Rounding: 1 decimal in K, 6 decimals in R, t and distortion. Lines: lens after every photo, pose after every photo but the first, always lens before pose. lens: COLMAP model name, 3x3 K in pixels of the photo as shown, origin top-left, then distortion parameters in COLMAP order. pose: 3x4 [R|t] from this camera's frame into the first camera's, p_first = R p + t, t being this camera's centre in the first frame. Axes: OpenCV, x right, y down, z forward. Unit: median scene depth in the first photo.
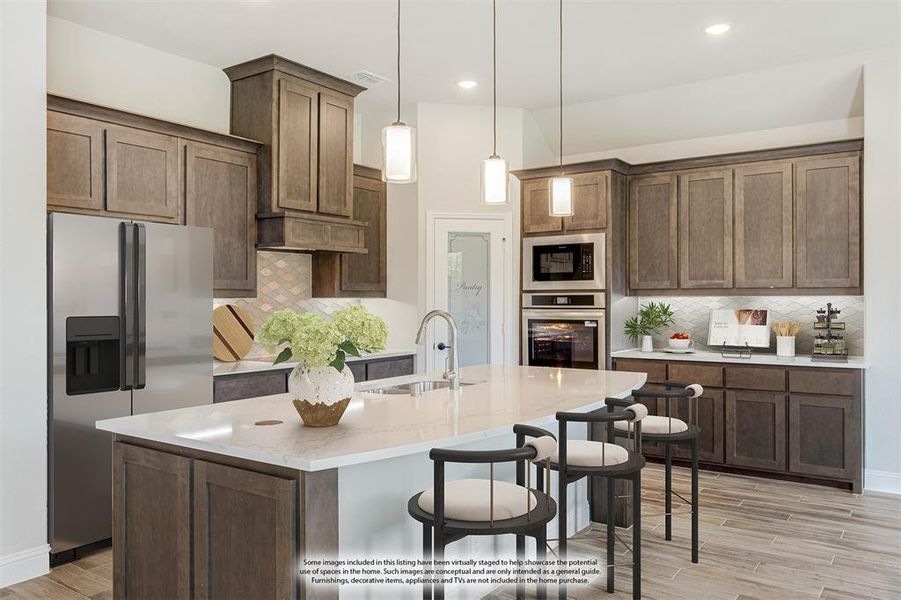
lens RADIAL K [[689.5, 0, 449.5], [0, 689.5, 299.8], [0, 0, 1]] dist [-0.006649, -0.001837]
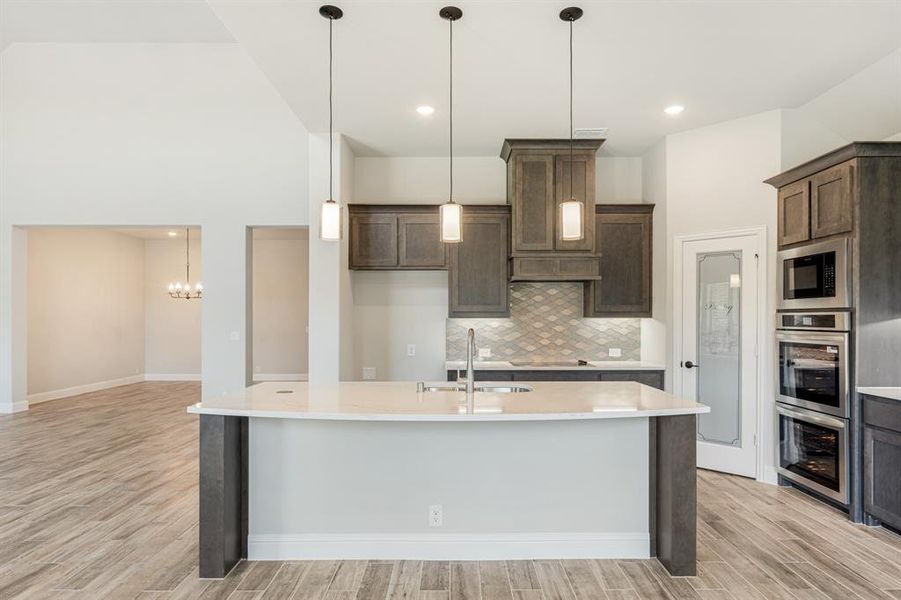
lens RADIAL K [[538.6, 0, 453.5], [0, 538.6, 324.3], [0, 0, 1]] dist [0.004261, 0.000557]
pose [[0.570623, 0.011900, -0.821126, 0.479523], [-0.001516, 0.999909, 0.013437, -0.003751], [0.821211, -0.006423, 0.570589, 0.261878]]
